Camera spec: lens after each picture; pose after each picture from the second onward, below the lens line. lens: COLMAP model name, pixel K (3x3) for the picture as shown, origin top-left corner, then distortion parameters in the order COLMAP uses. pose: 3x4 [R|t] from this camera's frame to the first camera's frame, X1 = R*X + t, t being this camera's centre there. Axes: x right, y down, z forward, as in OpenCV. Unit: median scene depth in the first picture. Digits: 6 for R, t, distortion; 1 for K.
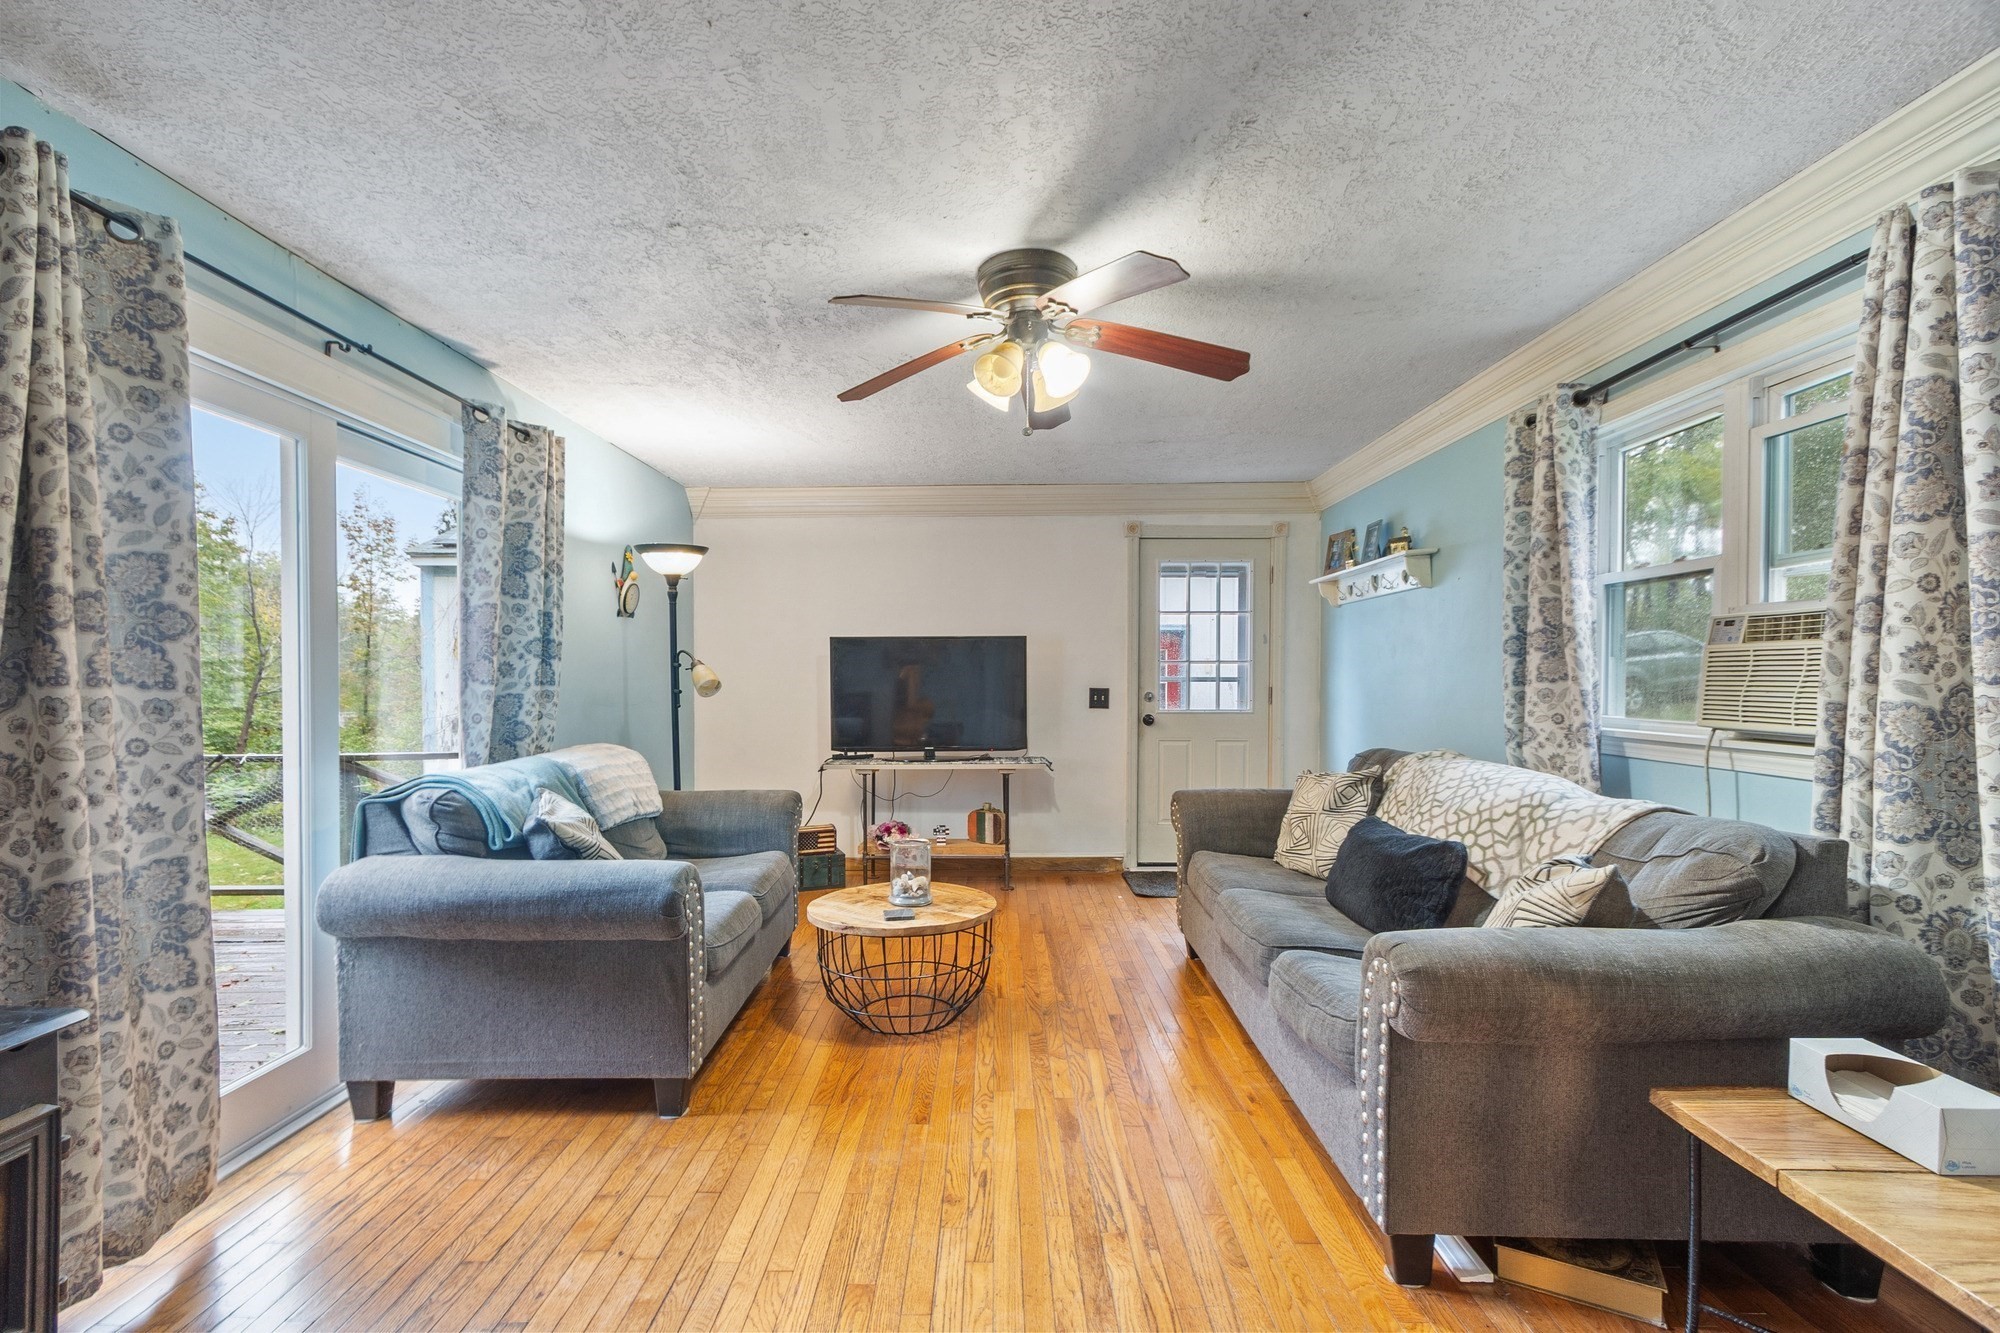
lens RADIAL K [[870.6, 0, 979.4], [0, 870.6, 690.8], [0, 0, 1]] dist [0.003412, -0.000195]
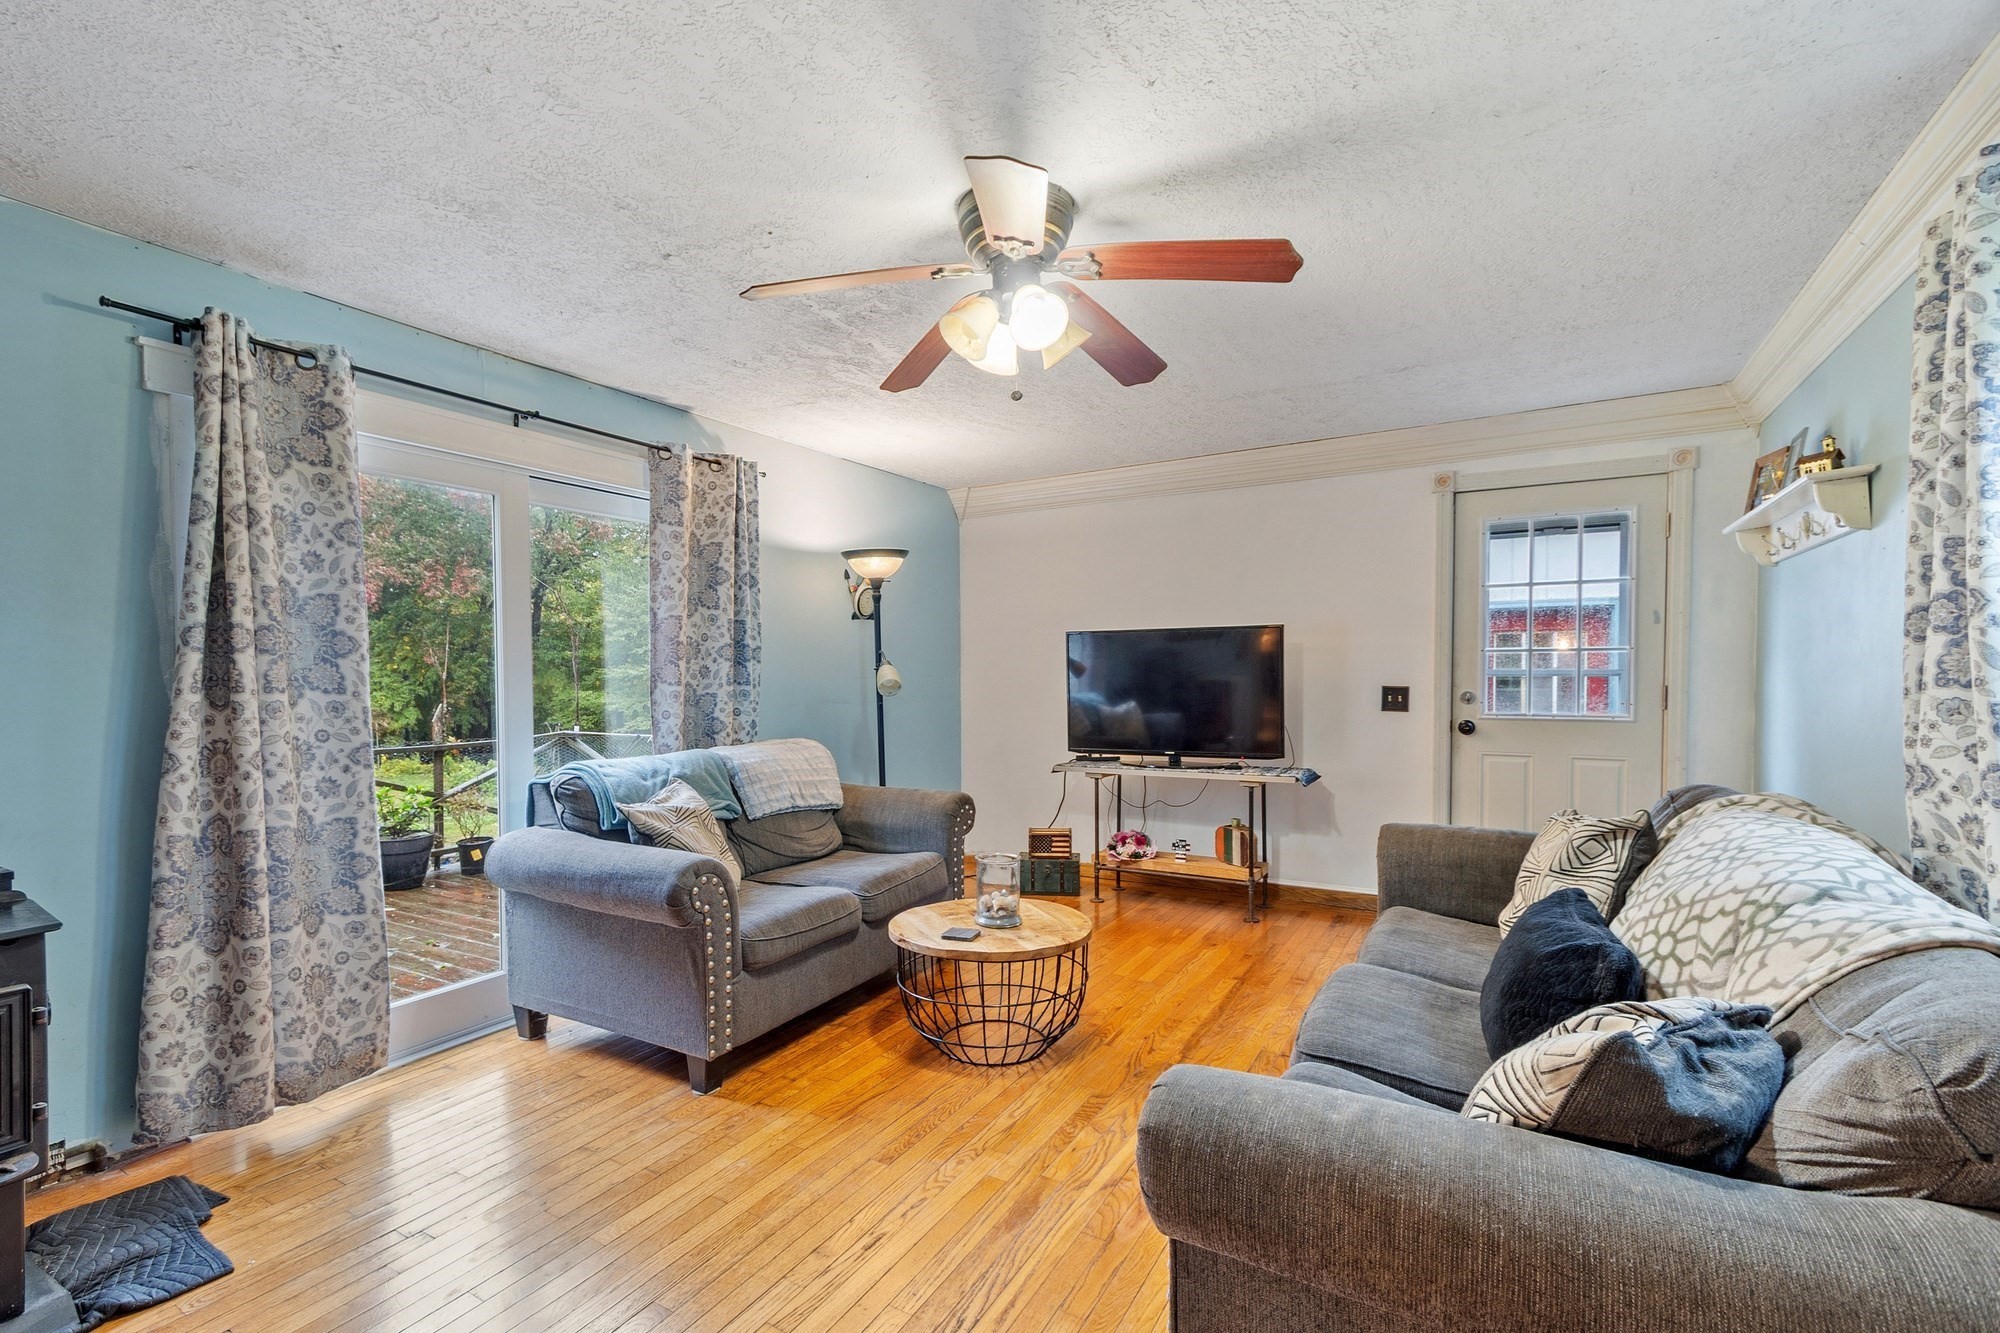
lens RADIAL K [[888.5, 0, 992.3], [0, 888.5, 692.4], [0, 0, 1]] dist [0.002719, -0.000097]
pose [[0.866908, 0.006784, -0.498423, 0.434034], [-0.000401, 0.999917, 0.012914, -0.014980], [0.498469, -0.010995, 0.866838, 0.206525]]
